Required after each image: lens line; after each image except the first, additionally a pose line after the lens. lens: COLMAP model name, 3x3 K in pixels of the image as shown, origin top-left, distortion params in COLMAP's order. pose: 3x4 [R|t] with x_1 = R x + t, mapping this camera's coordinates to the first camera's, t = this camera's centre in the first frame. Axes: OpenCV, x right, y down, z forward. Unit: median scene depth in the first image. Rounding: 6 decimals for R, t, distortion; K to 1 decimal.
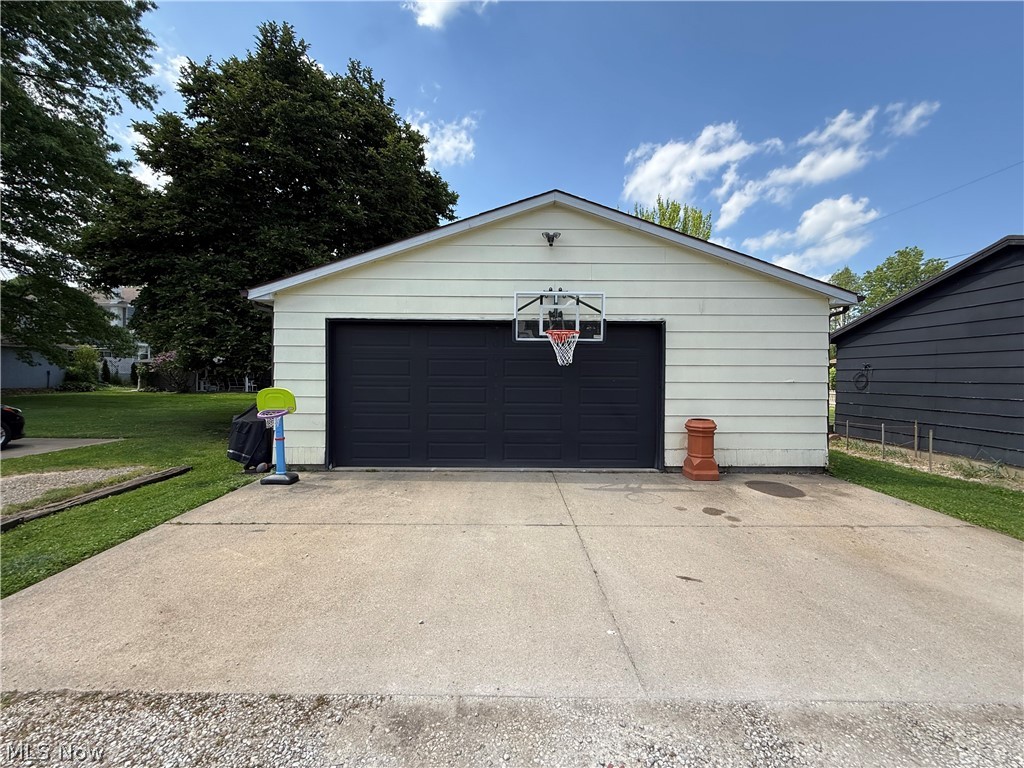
lens RADIAL K [[409.2, 0, 508.0], [0, 409.2, 382.7], [0, 0, 1]] dist [0.001070, -0.000102]
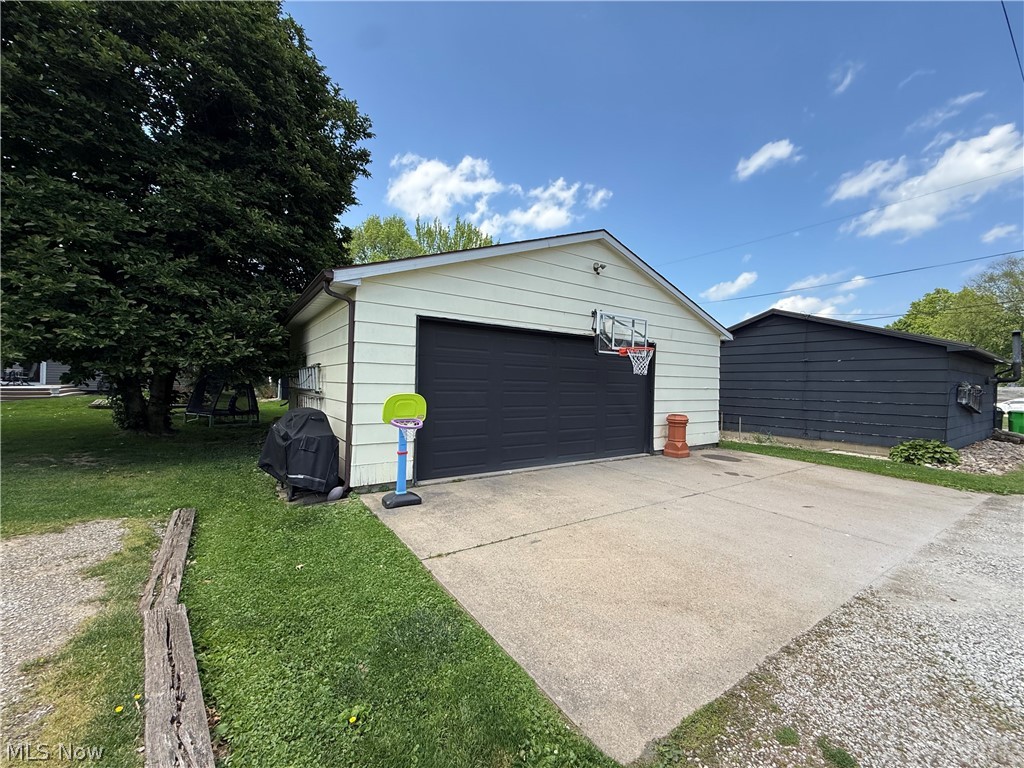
lens RADIAL K [[409.2, 0, 508.3], [0, 409.2, 388.0], [0, 0, 1]] dist [0.001070, -0.000102]
pose [[0.829313, 0.004099, 0.558769, -0.773930], [-0.007231, 0.999968, 0.003396, -0.003571], [-0.558737, -0.006857, 0.829316, 0.149768]]
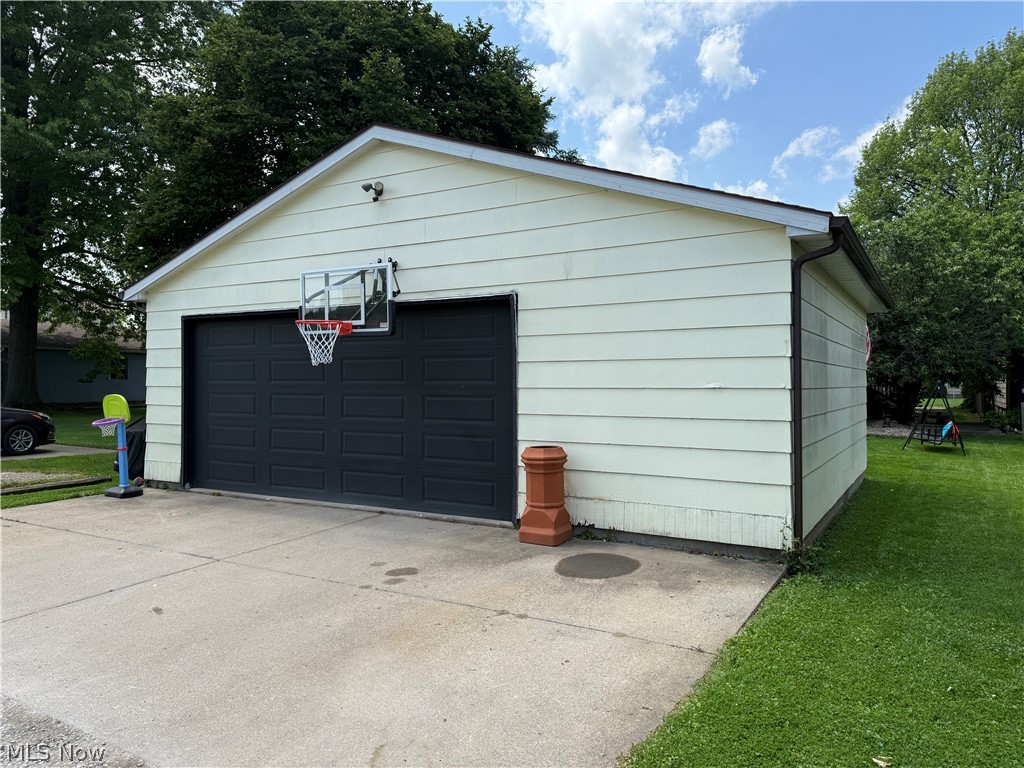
lens RADIAL K [[713.6, 0, 503.9], [0, 713.6, 381.2], [0, 0, 1]] dist [0.045371, -0.016027]
pose [[0.858873, -0.006472, -0.512148, 0.941516], [-0.003071, 0.999837, -0.017785, 0.007660], [0.512180, 0.016847, 0.858713, 0.025824]]
